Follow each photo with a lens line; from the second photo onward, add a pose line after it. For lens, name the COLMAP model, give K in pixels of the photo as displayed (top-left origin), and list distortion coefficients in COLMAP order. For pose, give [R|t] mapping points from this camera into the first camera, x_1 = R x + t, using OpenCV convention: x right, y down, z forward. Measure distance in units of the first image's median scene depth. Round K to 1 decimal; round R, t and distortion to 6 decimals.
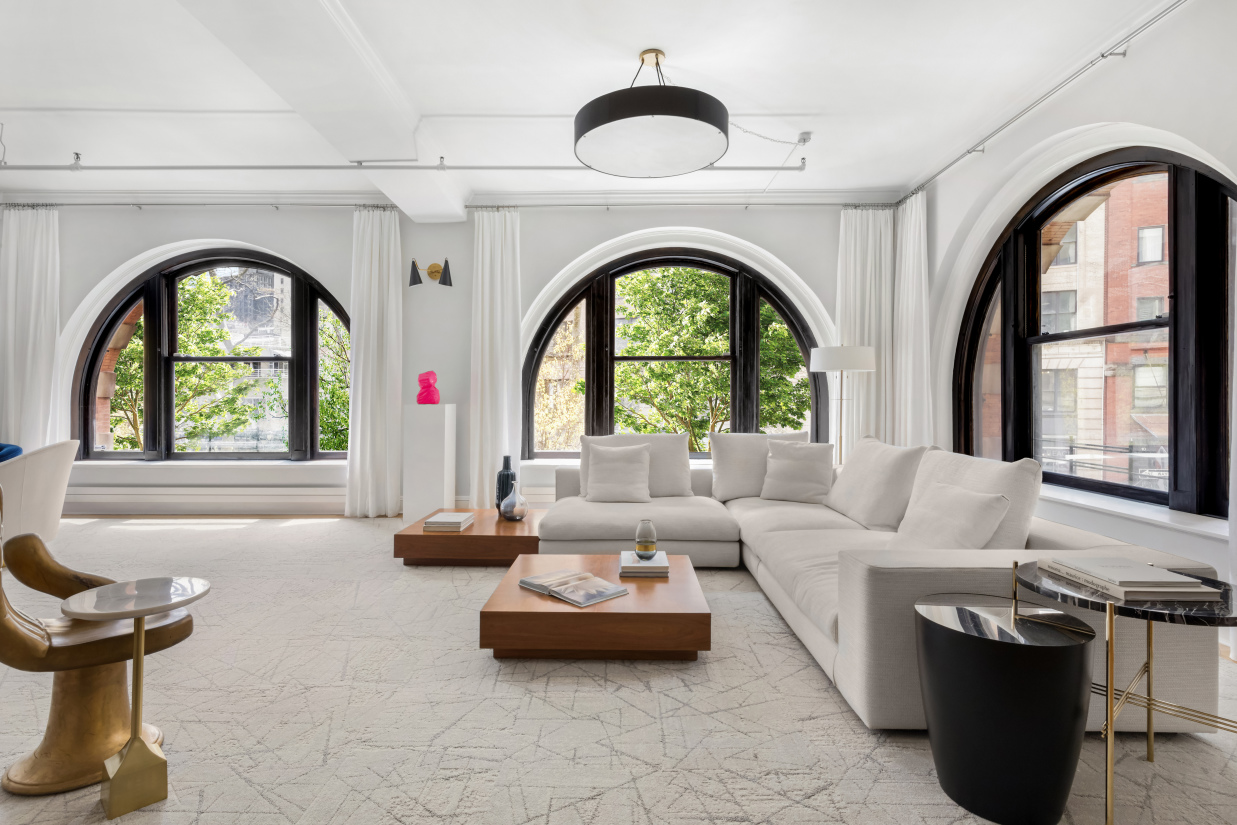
lens RADIAL K [[652.9, 0, 615.8], [0, 652.9, 386.3], [0, 0, 1]] dist [0.004403, 0.001825]
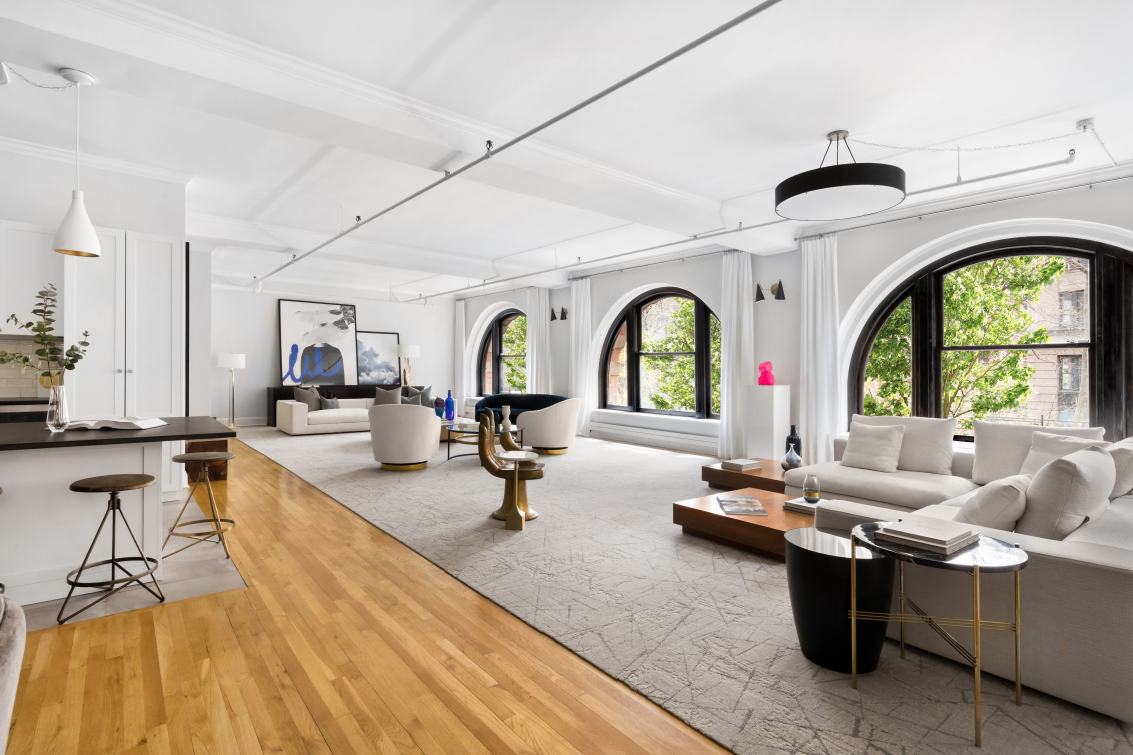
lens RADIAL K [[563.7, 0, 566.5], [0, 563.7, 359.9], [0, 0, 1]] dist [-0.000516, 0.000206]
pose [[0.637591, -0.001943, -0.770372, 0.435244], [-0.000953, 0.999994, -0.003311, -0.026109], [0.770374, 0.002846, 0.637586, -0.125511]]
